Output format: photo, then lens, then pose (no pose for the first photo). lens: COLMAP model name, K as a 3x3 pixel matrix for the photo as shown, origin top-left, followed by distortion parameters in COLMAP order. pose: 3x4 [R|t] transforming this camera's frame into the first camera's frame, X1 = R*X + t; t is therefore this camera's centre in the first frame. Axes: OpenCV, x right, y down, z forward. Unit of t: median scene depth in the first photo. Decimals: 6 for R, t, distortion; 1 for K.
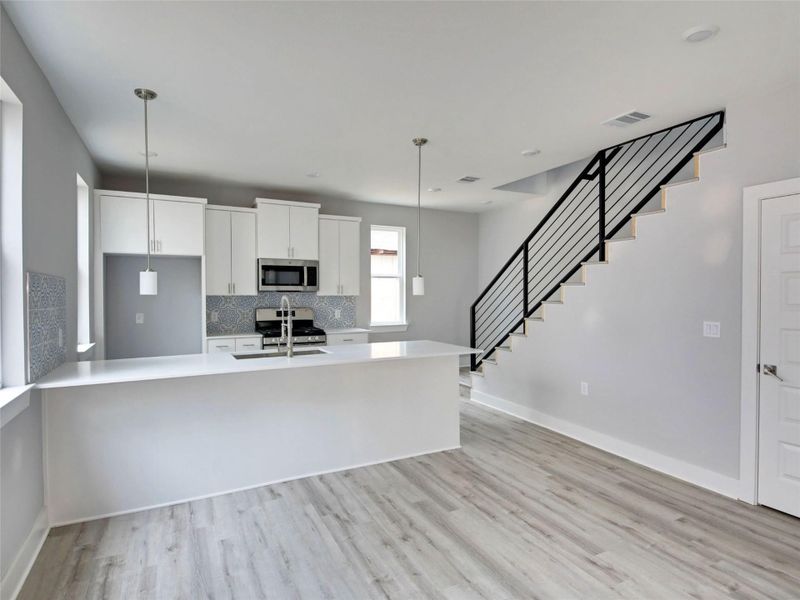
lens RADIAL K [[450.1, 0, 402.9], [0, 450.1, 298.4], [0, 0, 1]] dist [0.021782, -0.023971]
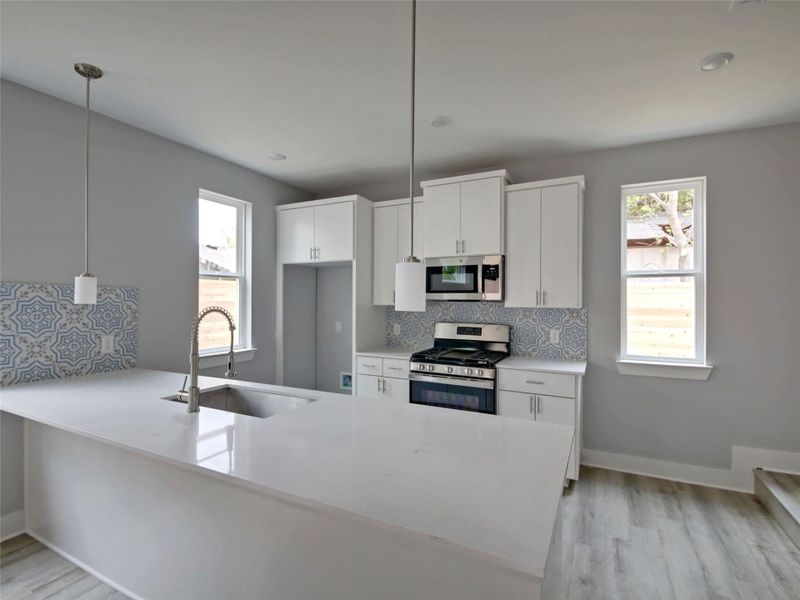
lens RADIAL K [[390.0, 0, 399.8], [0, 390.0, 300.6], [0, 0, 1]] dist [0.007798, -0.011145]
pose [[0.584377, 0.003505, -0.811475, 0.215136], [-0.014818, 0.999870, -0.006353, -0.011459], [0.811347, 0.015737, 0.584353, 0.599670]]
